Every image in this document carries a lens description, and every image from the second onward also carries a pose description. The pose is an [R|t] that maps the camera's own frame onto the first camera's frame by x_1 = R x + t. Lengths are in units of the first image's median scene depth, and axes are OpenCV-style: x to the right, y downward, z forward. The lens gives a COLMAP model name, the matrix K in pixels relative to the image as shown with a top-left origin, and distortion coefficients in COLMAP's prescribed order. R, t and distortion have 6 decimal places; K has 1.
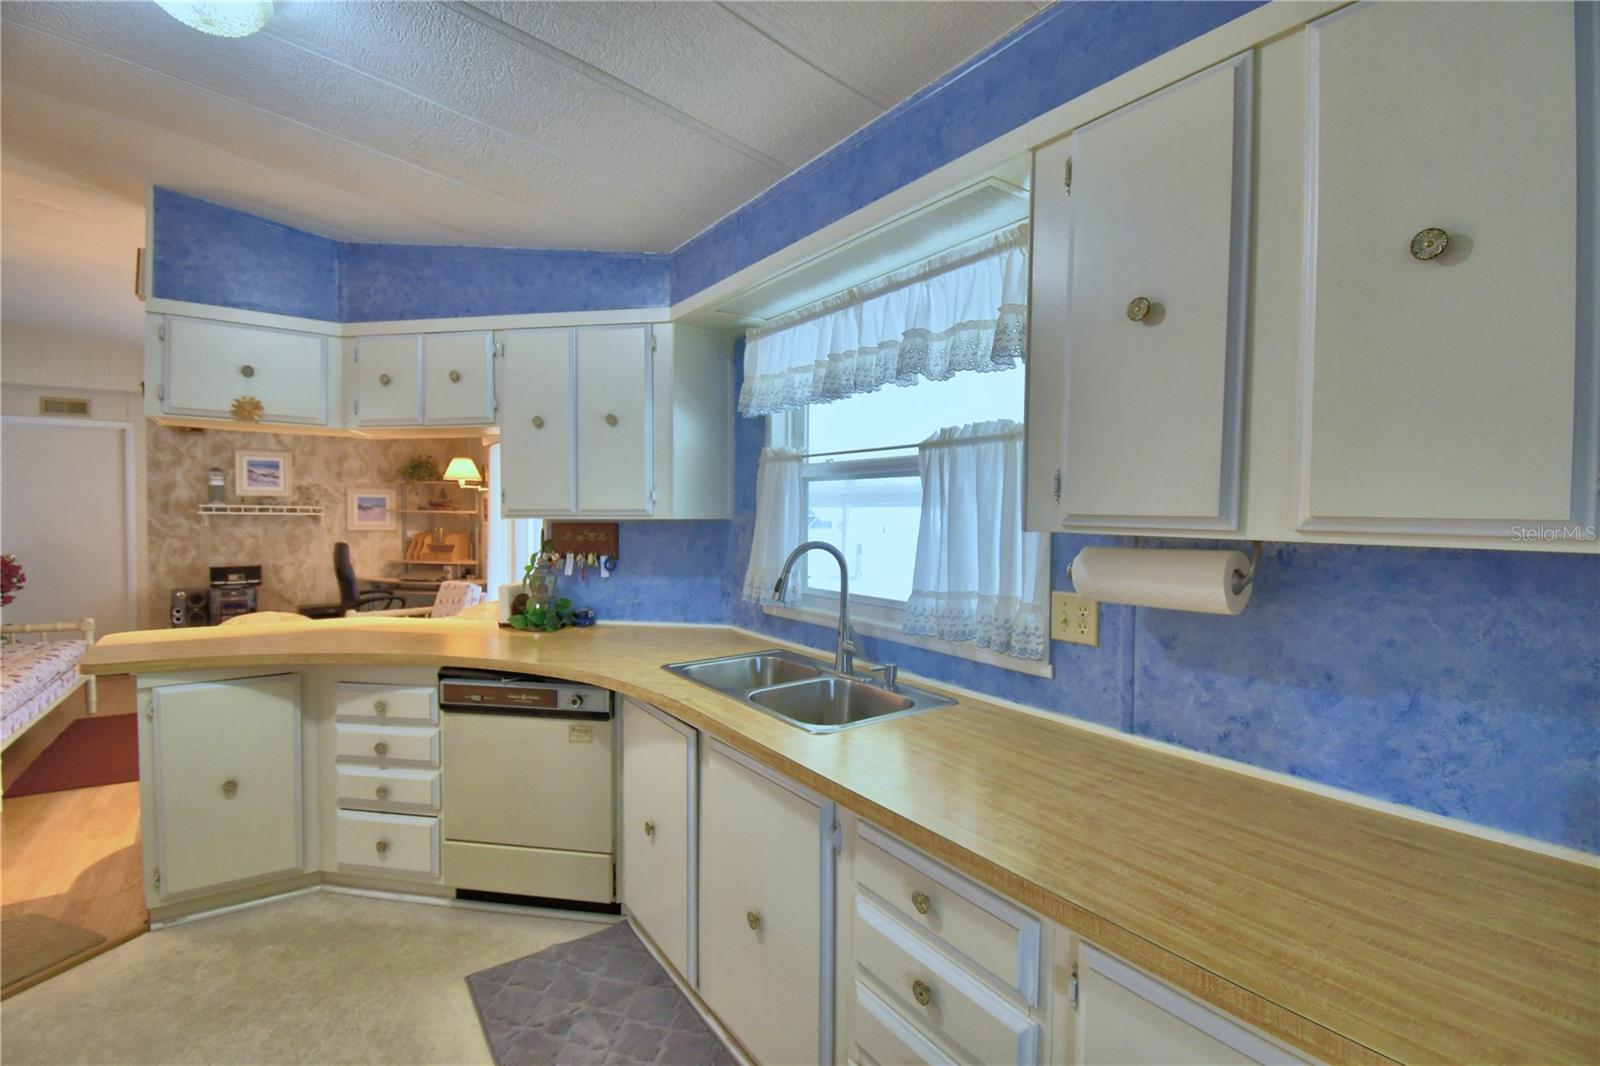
lens RADIAL K [[699.0, 0, 793.4], [0, 699.0, 534.9], [0, 0, 1]] dist [0.023460, -0.028555]
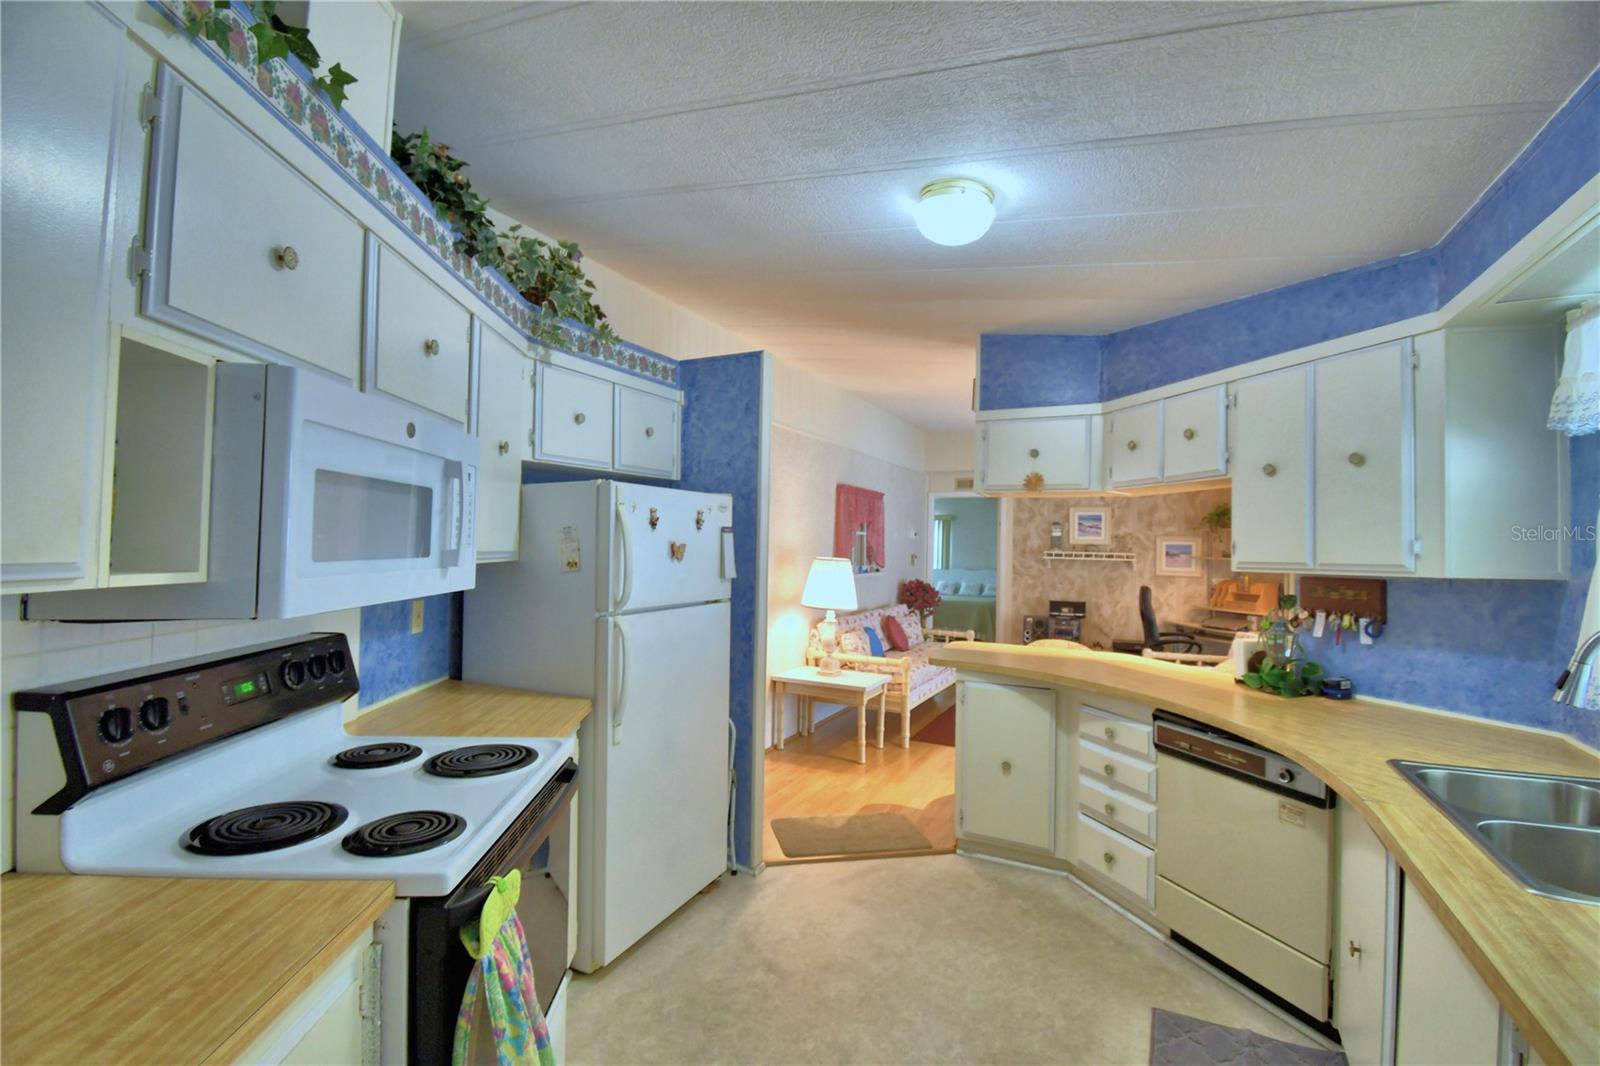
lens RADIAL K [[699.0, 0, 793.4], [0, 699.0, 534.9], [0, 0, 1]] dist [0.023460, -0.028555]
pose [[0.459106, -0.015560, -0.888245, 0.171328], [-0.040280, 0.998454, -0.038311, -0.010938], [0.887468, 0.053368, 0.457770, 0.002808]]
